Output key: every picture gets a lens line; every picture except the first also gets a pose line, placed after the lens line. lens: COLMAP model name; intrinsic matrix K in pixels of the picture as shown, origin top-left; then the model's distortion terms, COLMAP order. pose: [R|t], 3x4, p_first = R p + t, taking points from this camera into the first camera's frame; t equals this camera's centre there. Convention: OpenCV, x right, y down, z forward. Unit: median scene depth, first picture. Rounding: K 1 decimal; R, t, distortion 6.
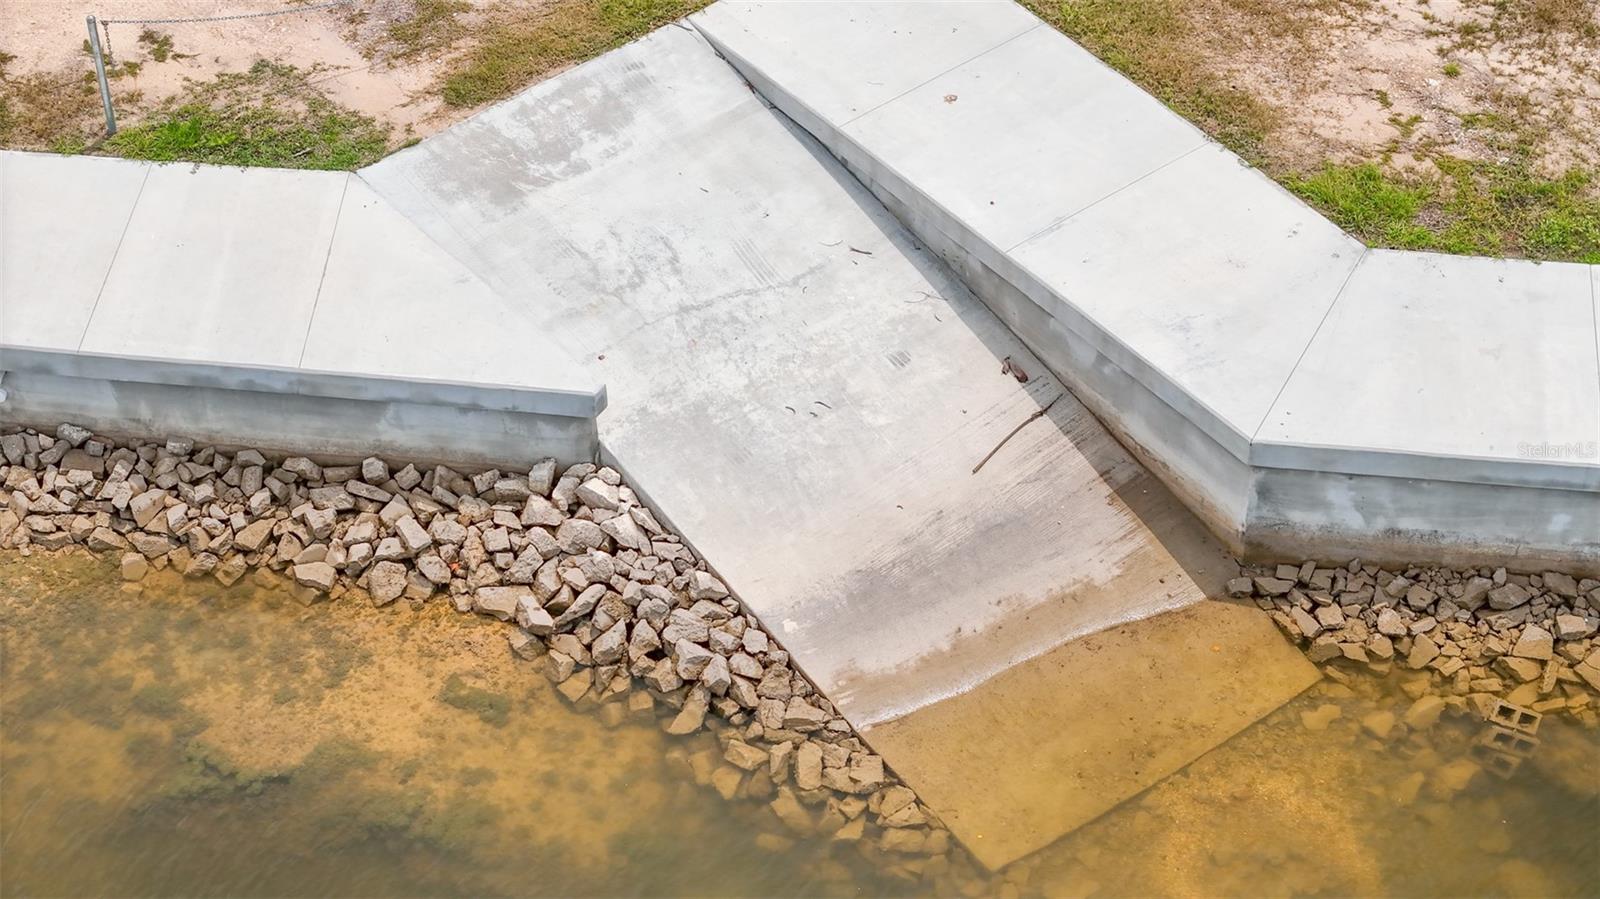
lens RADIAL K [[3202.7, 0, 800.0], [0, 3202.7, 449.5], [0, 0, 1]] dist [-0.200234, 0.977523]
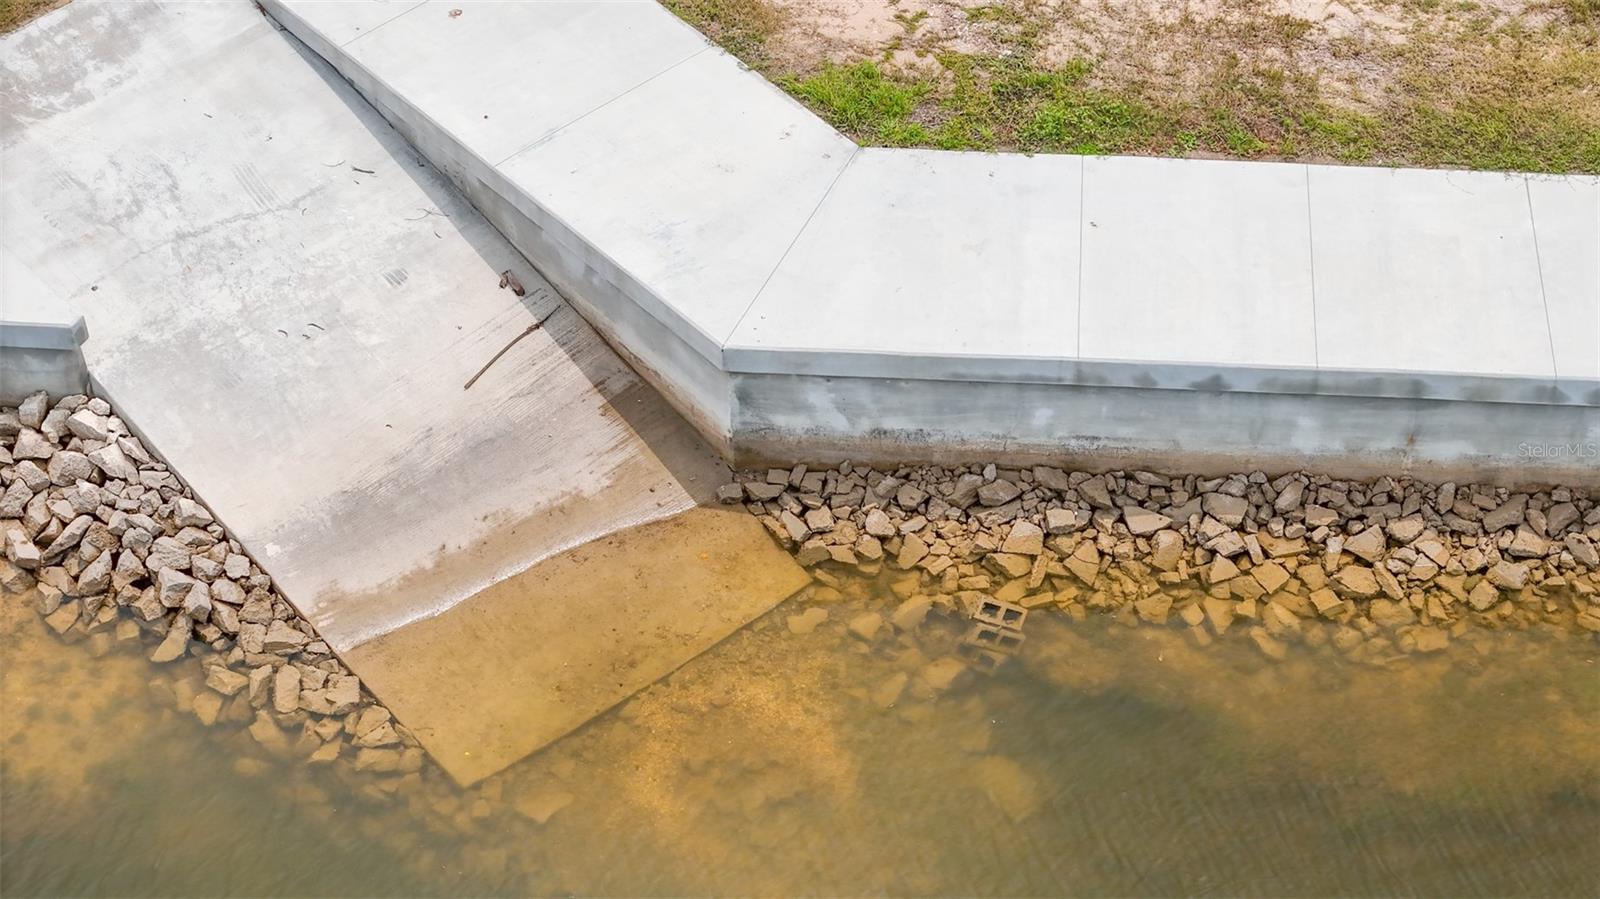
lens RADIAL K [[3202.7, 0, 800.0], [0, 3202.7, 449.5], [0, 0, 1]] dist [-0.200234, 0.977523]
pose [[0.998934, -0.039361, 0.024109, 0.136733], [0.038599, 0.998765, 0.031290, -0.001000], [-0.025311, -0.030326, 0.999220, 0.000210]]
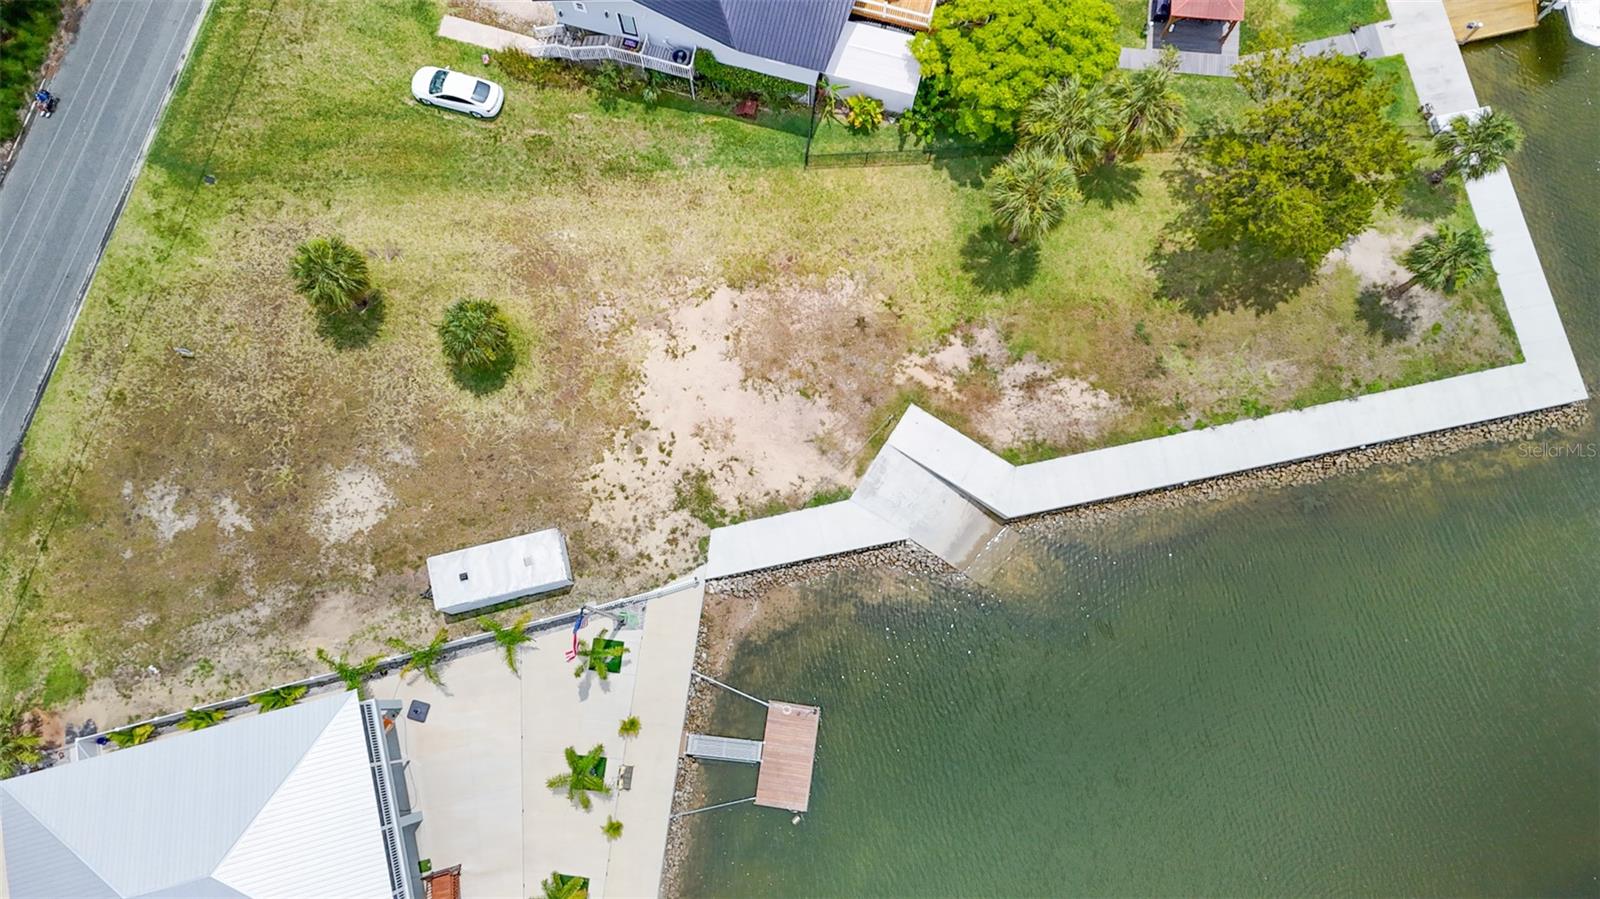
lens RADIAL K [[1182.9, 0, 800.0], [0, 1182.9, 449.5], [0, 0, 1]] dist [0.089816, -0.127570]
pose [[0.954748, -0.293748, 0.046576, -0.365284], [0.218568, 0.799180, 0.559947, -1.631962], [-0.201706, -0.524428, 0.827219, -0.899013]]
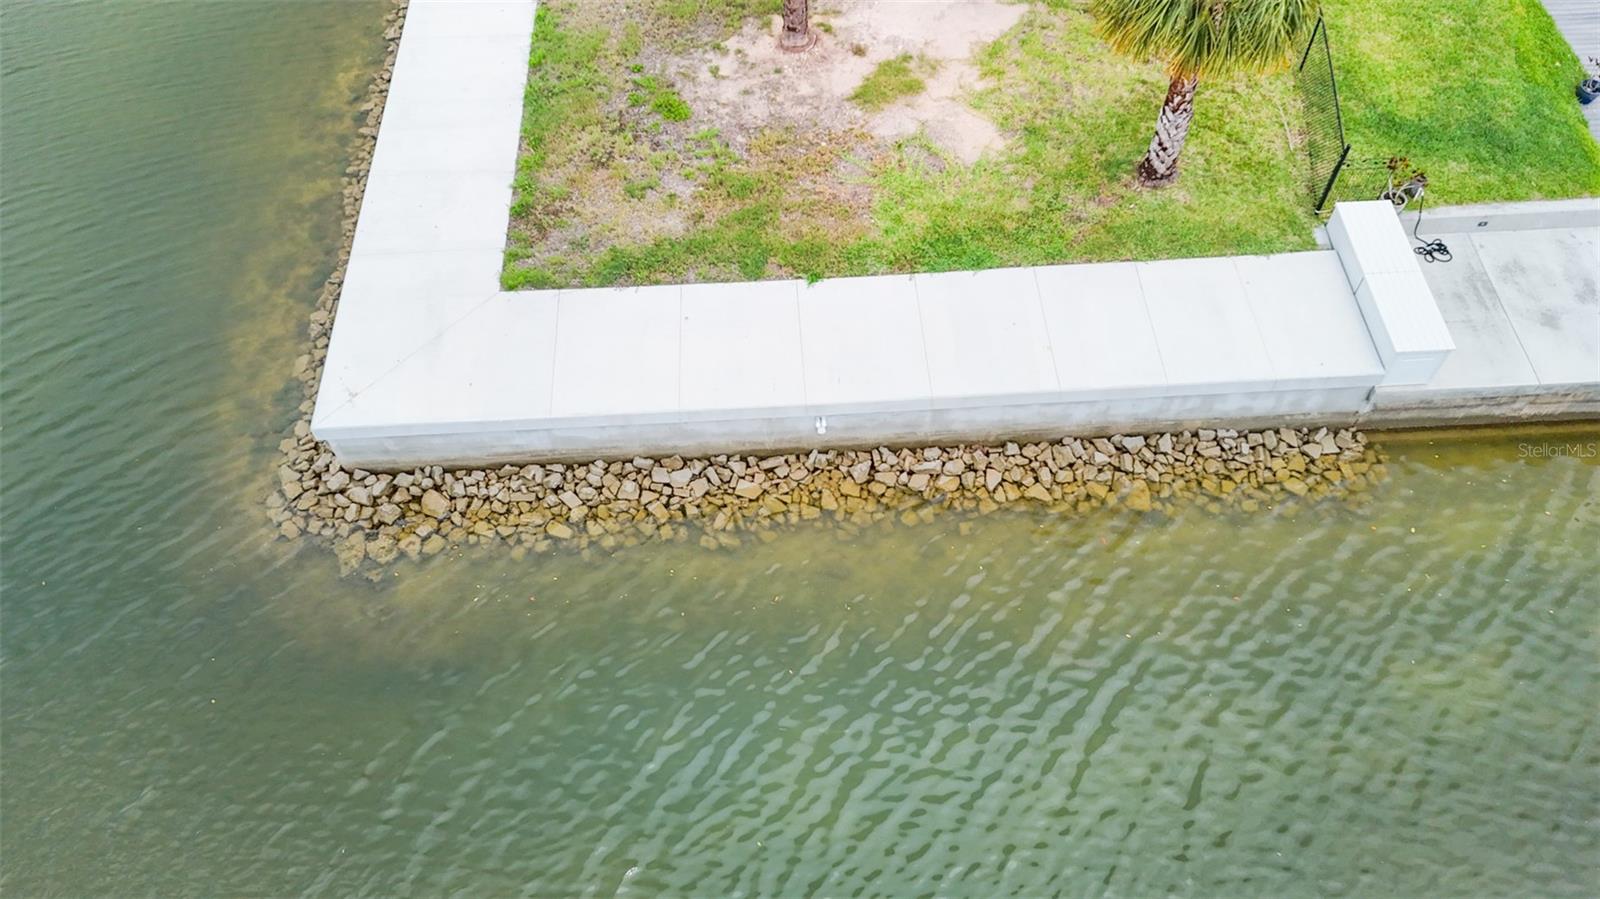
lens RADIAL K [[1179.9, 0, 800.0], [0, 1179.9, 449.5], [0, 0, 1]] dist [0.148120, -0.346395]
pose [[0.141016, 0.803876, -0.577838, 1.867570], [-0.685567, 0.500370, 0.528798, -0.480523], [0.714222, 0.321578, 0.621671, 0.720199]]
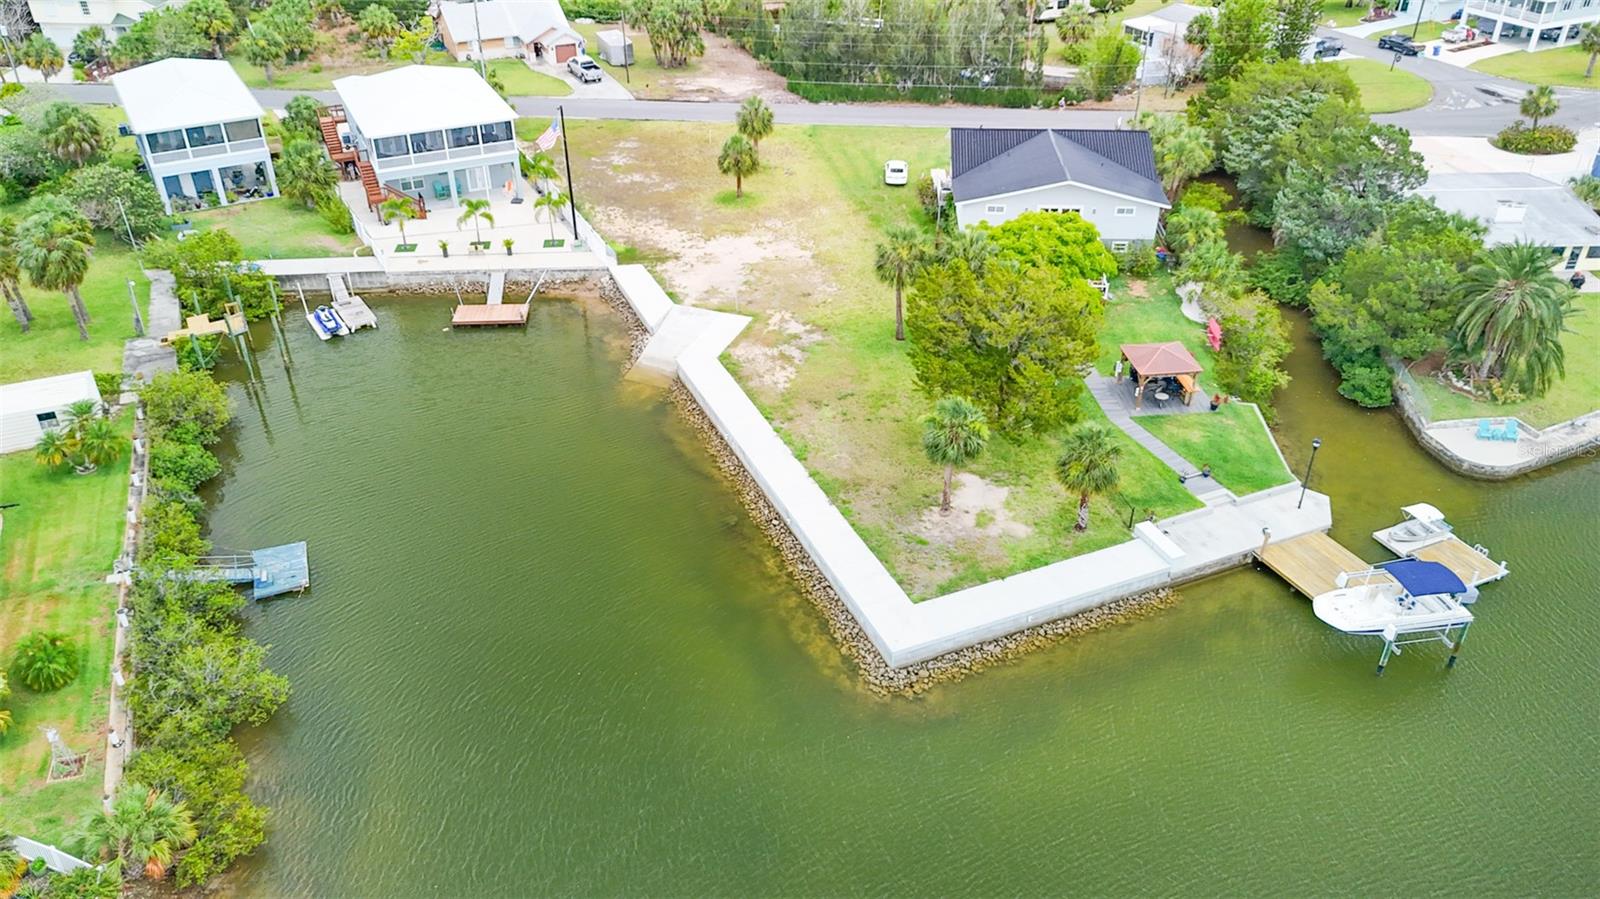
lens RADIAL K [[1182.9, 0, 800.0], [0, 1182.9, 449.5], [0, 0, 1]] dist [0.089816, -0.127570]
pose [[0.489435, 0.463986, -0.738357, 2.794194], [-0.613255, 0.785096, 0.086849, -0.294863], [0.619978, 0.410294, 0.668795, -0.814128]]
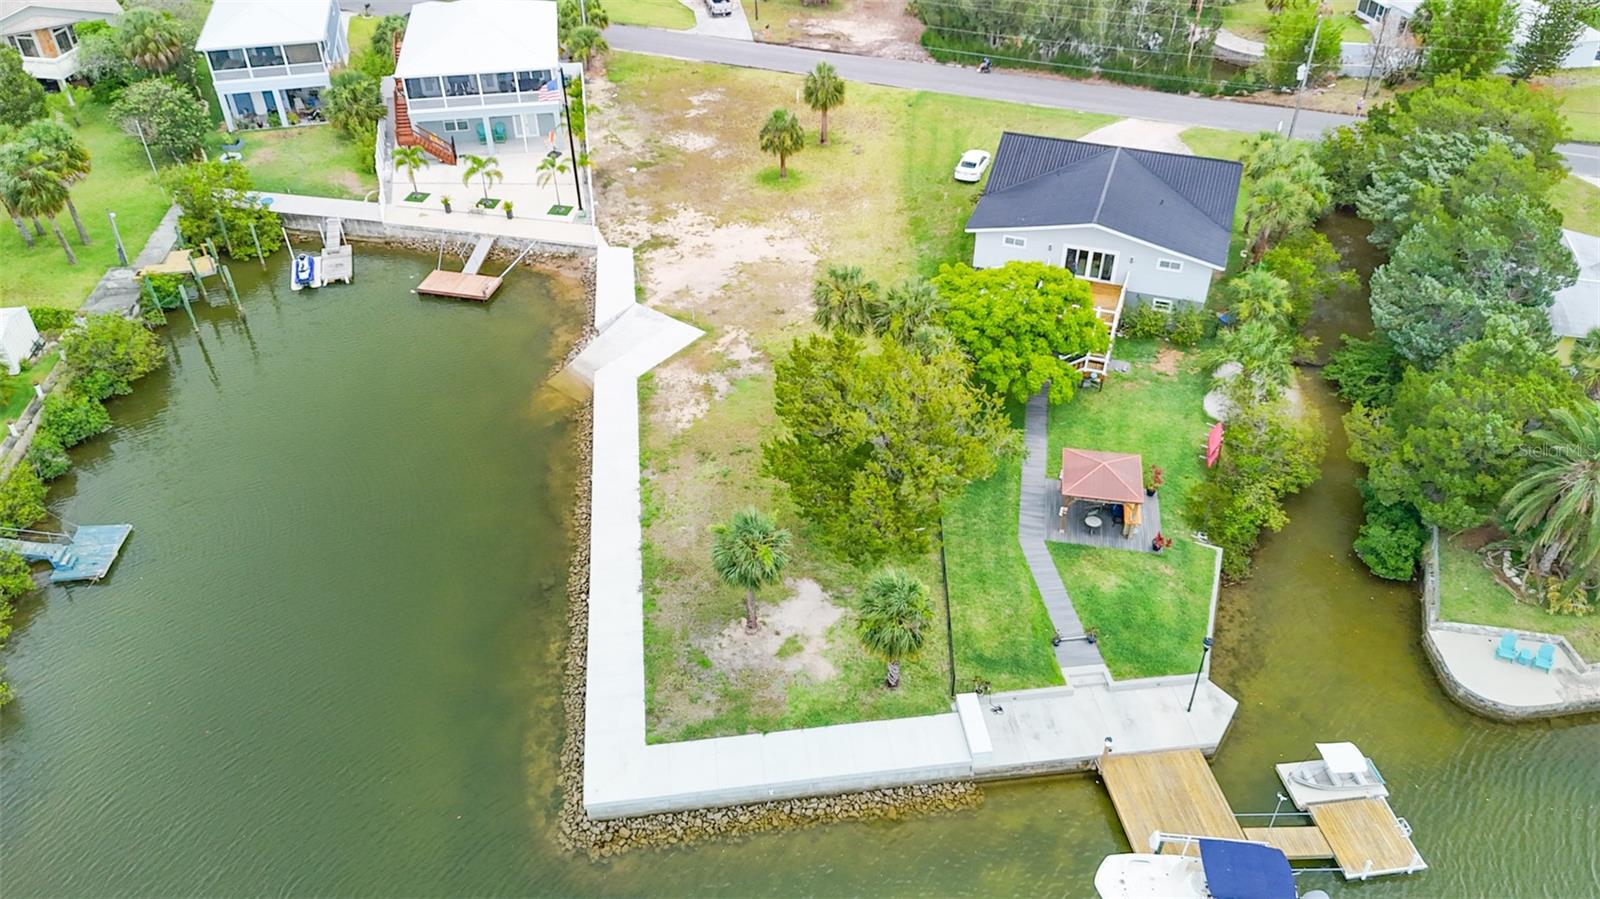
lens RADIAL K [[1182.9, 0, 800.0], [0, 1182.9, 449.5], [0, 0, 1]] dist [0.089816, -0.127570]
pose [[0.217950, 0.588138, -0.778840, 2.653279], [-0.683421, 0.661677, 0.308414, -1.130573], [0.696730, 0.465057, 0.546158, -0.133642]]
